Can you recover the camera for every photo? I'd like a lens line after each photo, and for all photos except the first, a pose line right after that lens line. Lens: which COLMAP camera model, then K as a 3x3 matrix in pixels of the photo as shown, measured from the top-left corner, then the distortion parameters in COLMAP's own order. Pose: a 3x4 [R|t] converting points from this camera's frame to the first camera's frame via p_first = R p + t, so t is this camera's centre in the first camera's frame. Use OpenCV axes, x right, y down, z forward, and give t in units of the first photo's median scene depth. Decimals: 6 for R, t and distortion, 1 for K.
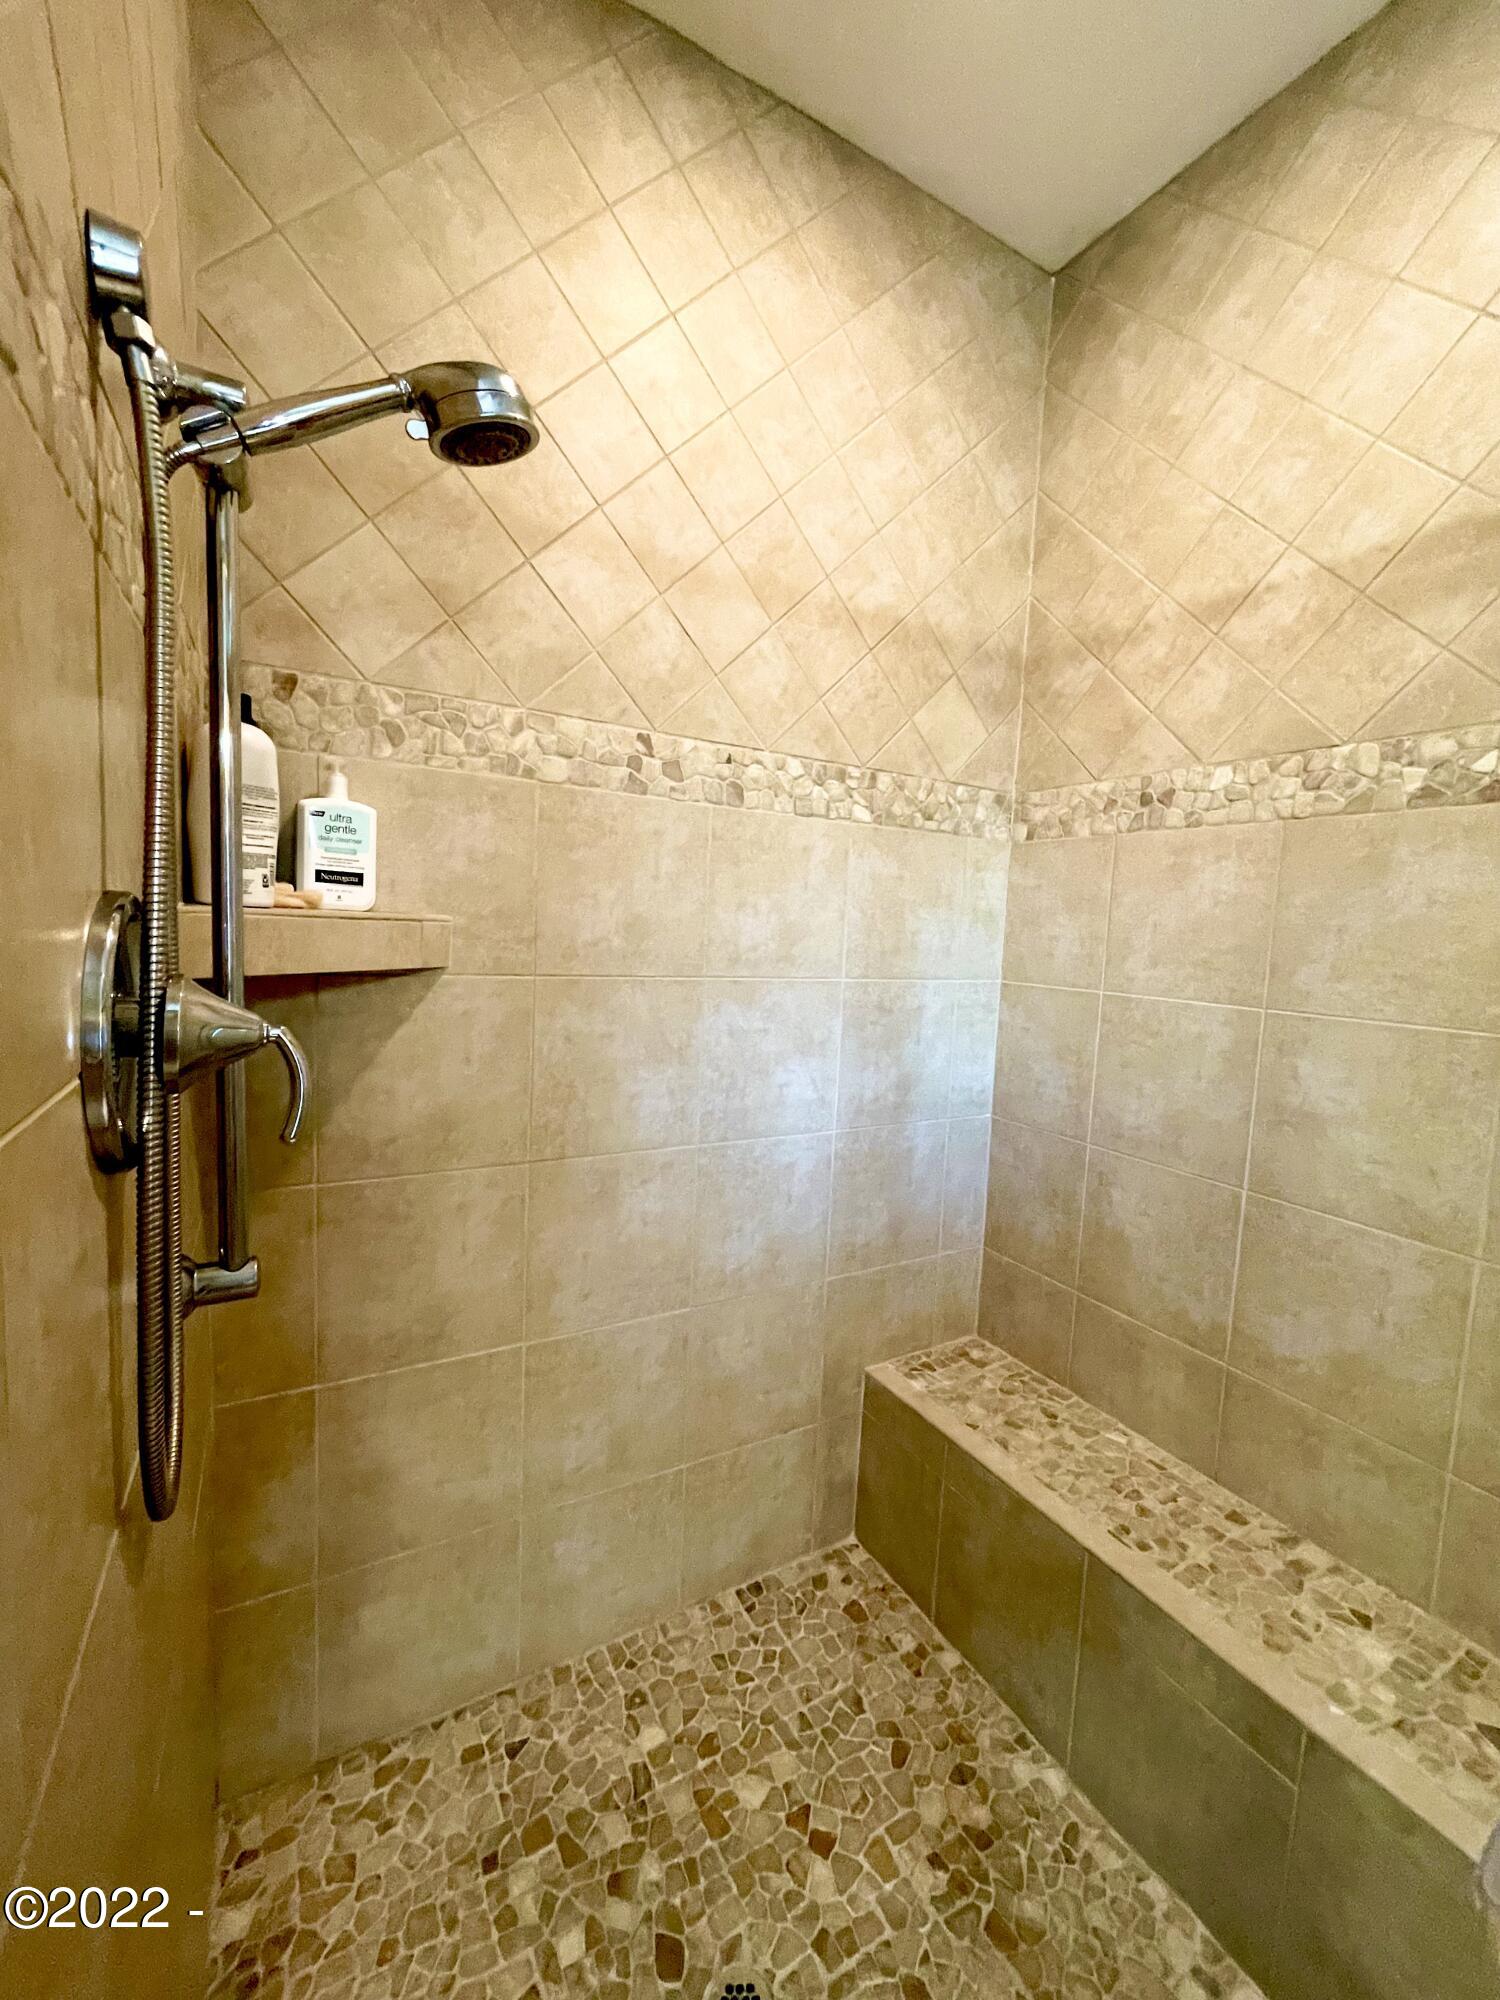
lens RADIAL K [[811.8, 0, 750.0], [0, 811.8, 1000.0], [0, 0, 1]] dist [0.000575, 0.000854]
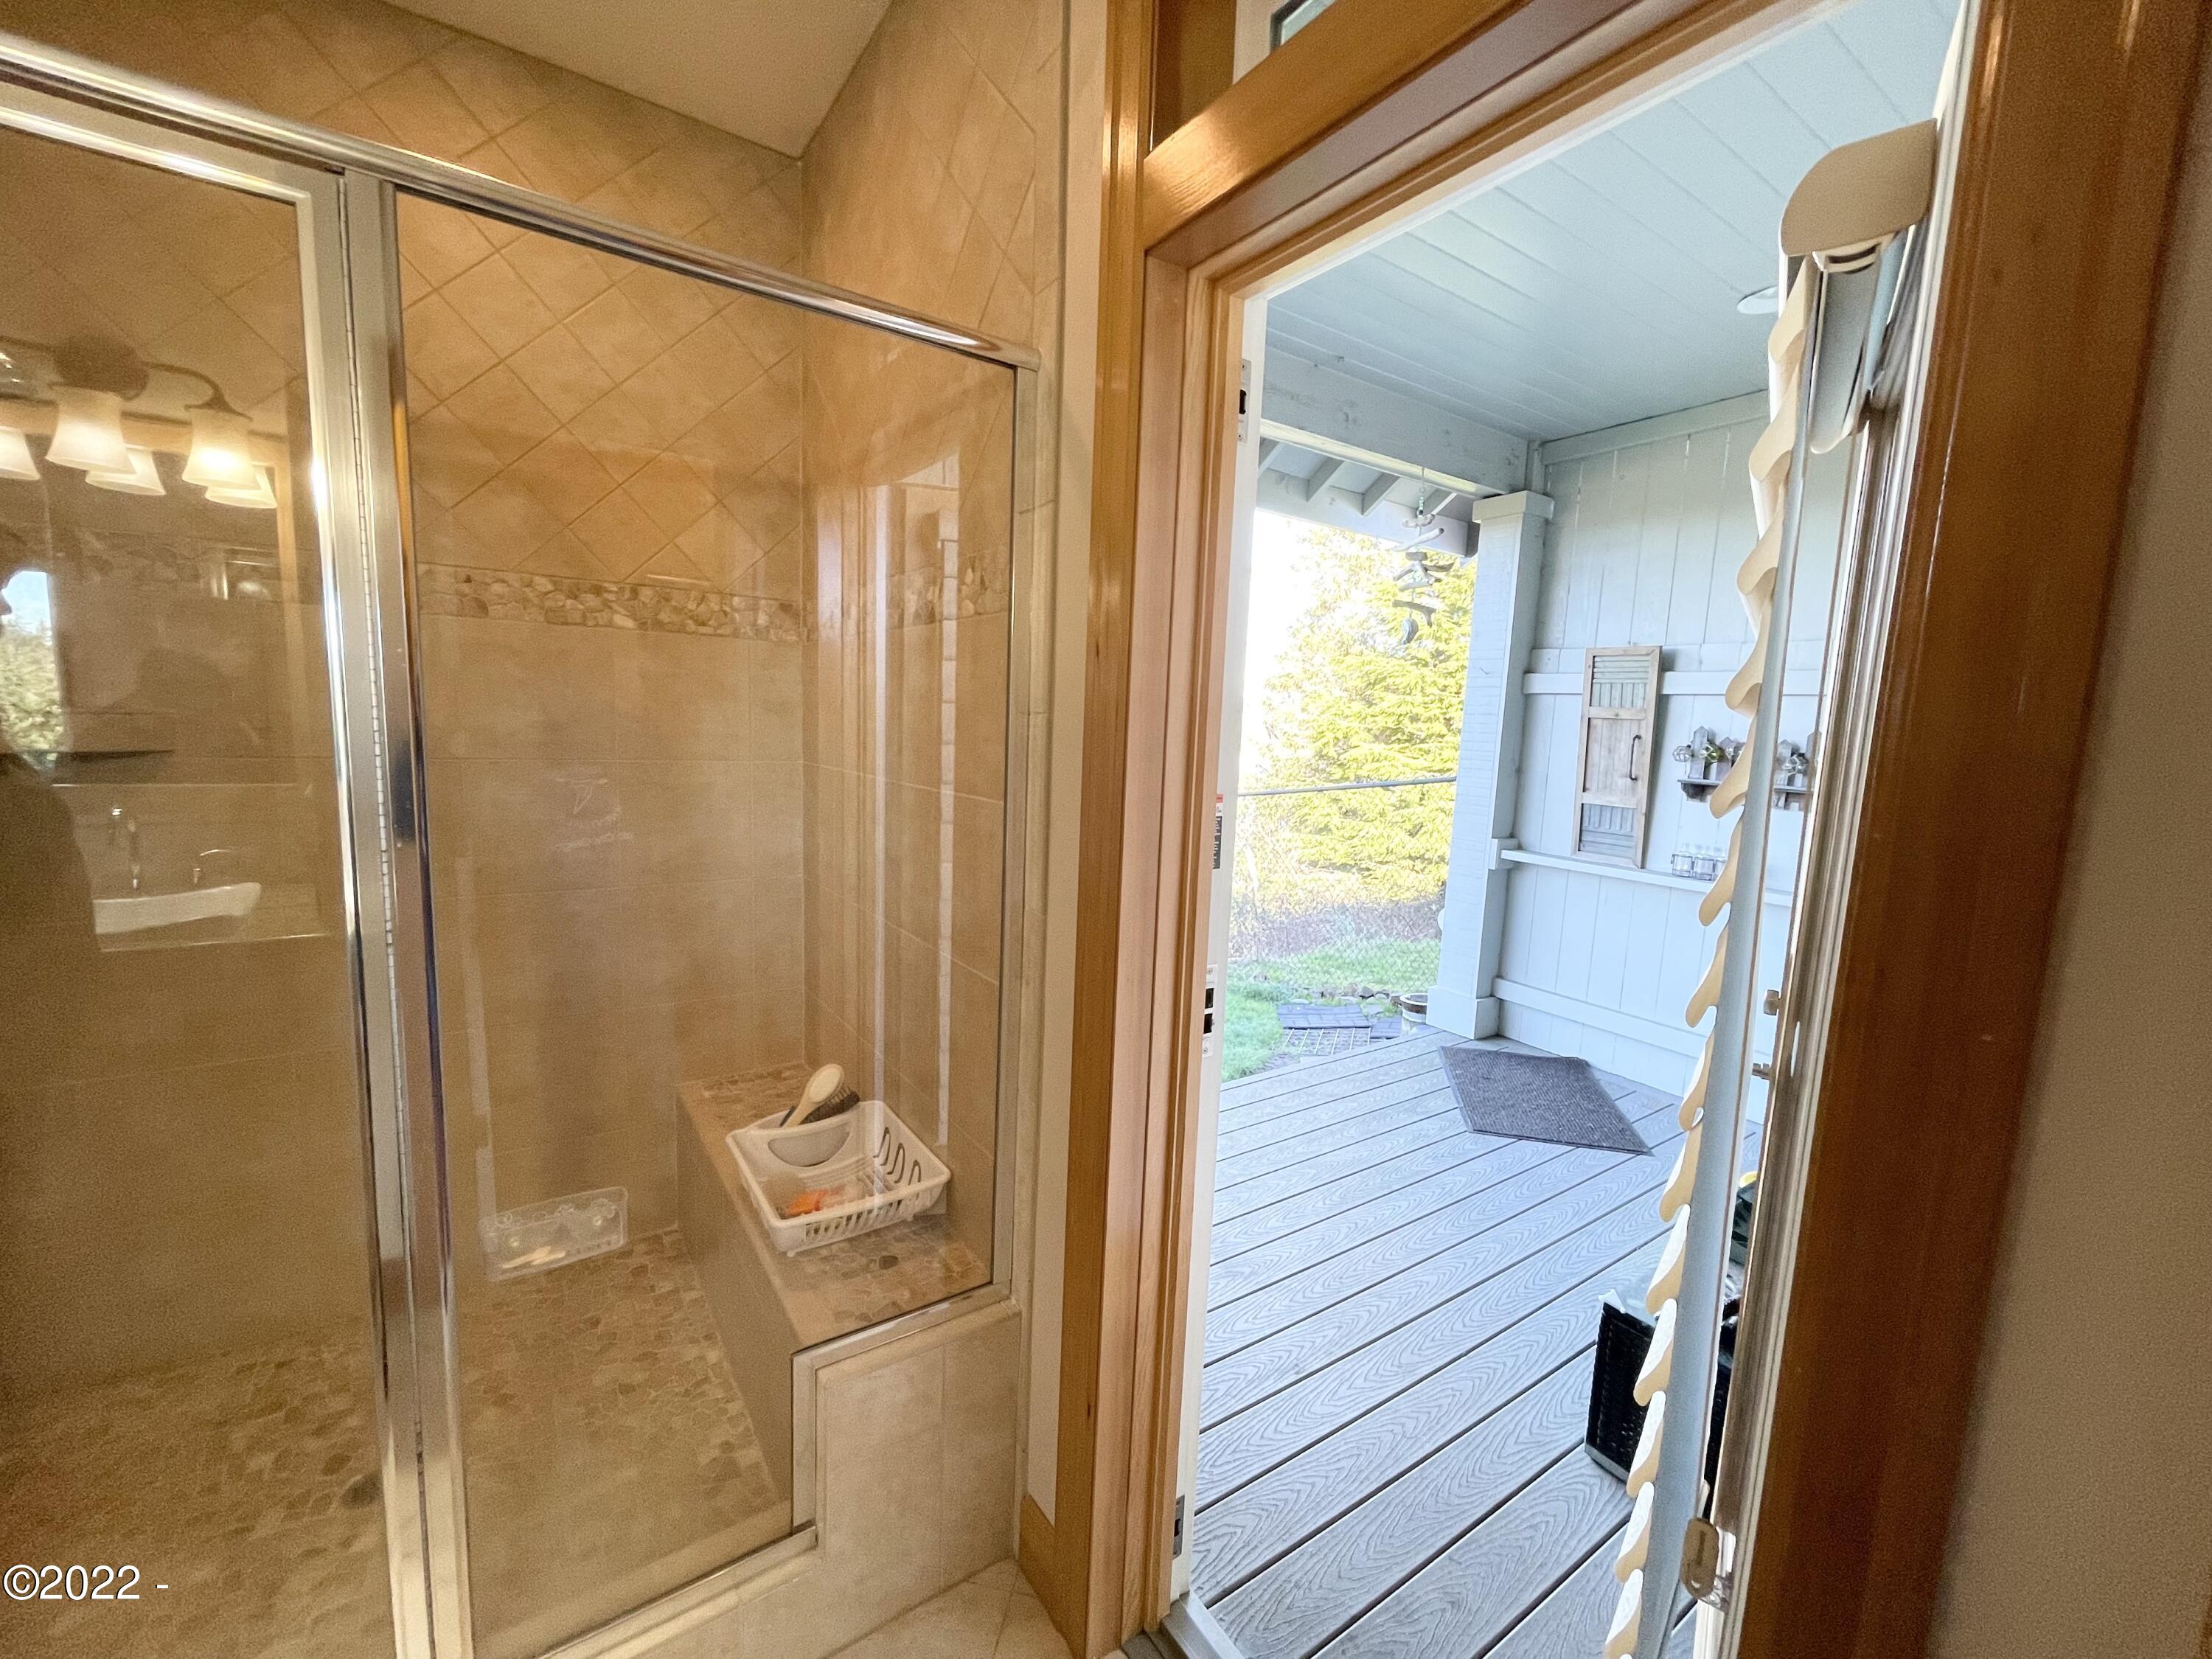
lens RADIAL K [[897.8, 0, 1102.1], [0, 897.8, 834.9], [0, 0, 1]] dist [0.000575, 0.000854]
pose [[0.996631, -0.020698, 0.079355, 0.741672], [0.017705, 0.999111, 0.038247, 0.048282], [-0.080077, -0.036713, 0.996112, -0.398487]]
